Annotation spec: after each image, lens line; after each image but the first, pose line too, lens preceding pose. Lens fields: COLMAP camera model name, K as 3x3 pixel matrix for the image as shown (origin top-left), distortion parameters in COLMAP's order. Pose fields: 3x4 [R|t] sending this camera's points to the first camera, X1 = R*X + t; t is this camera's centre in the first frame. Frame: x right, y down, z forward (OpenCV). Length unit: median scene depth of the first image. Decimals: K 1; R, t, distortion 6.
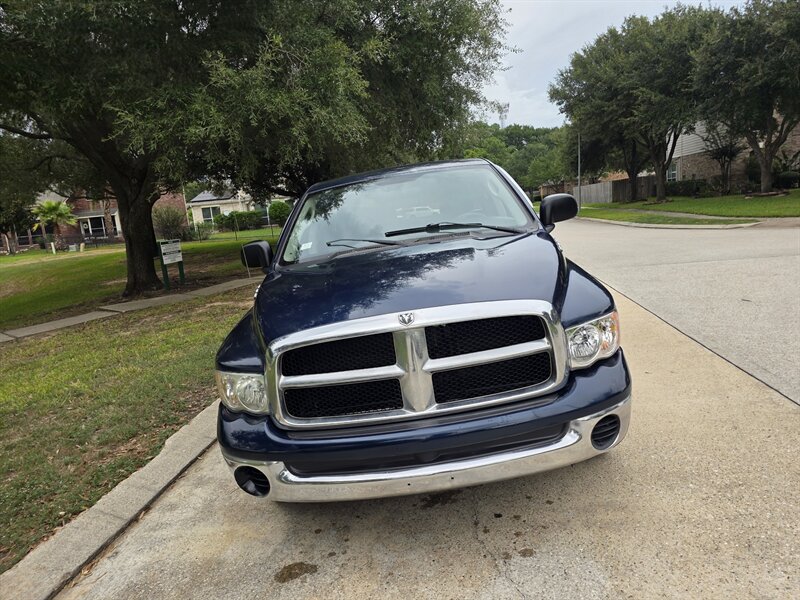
lens RADIAL K [[534.2, 0, 404.5], [0, 534.2, 304.1], [0, 0, 1]] dist [0.071696, -0.070963]
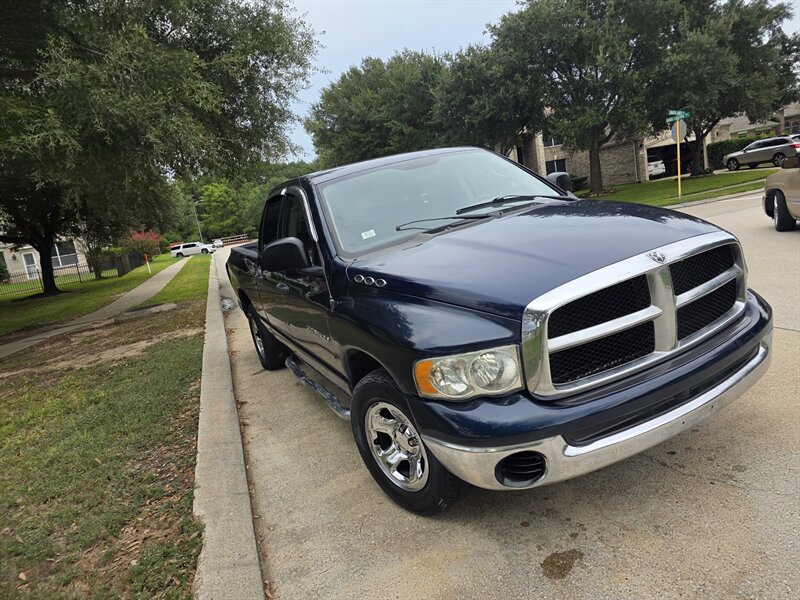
lens RADIAL K [[537.0, 0, 405.3], [0, 537.0, 302.5], [0, 0, 1]] dist [0.074859, -0.067438]
pose [[0.890472, -0.134219, 0.434792, -0.260191], [0.162527, 0.986295, -0.028396, 0.018600], [-0.425022, 0.095951, 0.900083, 0.088534]]
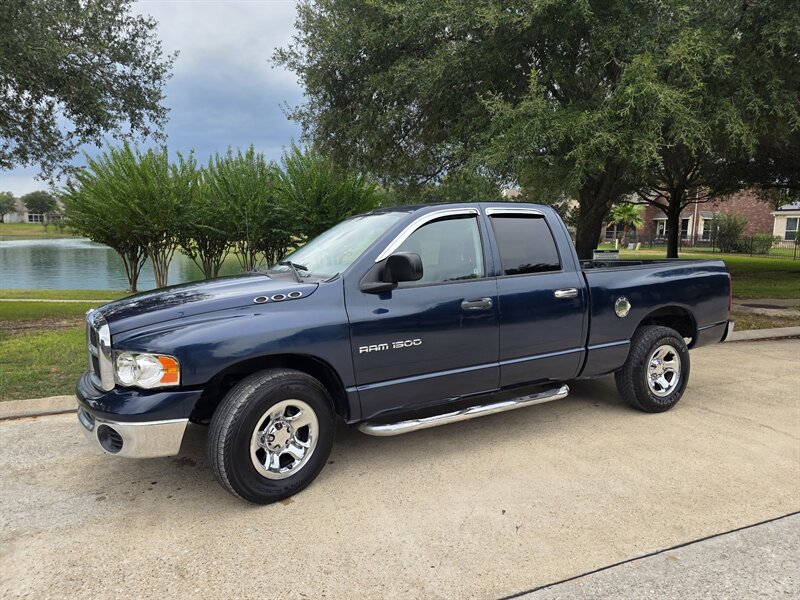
lens RADIAL K [[532.2, 0, 404.1], [0, 532.2, 303.9], [0, 0, 1]] dist [0.075528, -0.072216]
pose [[0.493163, 0.215562, -0.842807, 0.545359], [-0.215645, 0.968868, 0.121621, -0.117093], [0.842786, 0.121768, 0.524295, 0.282714]]
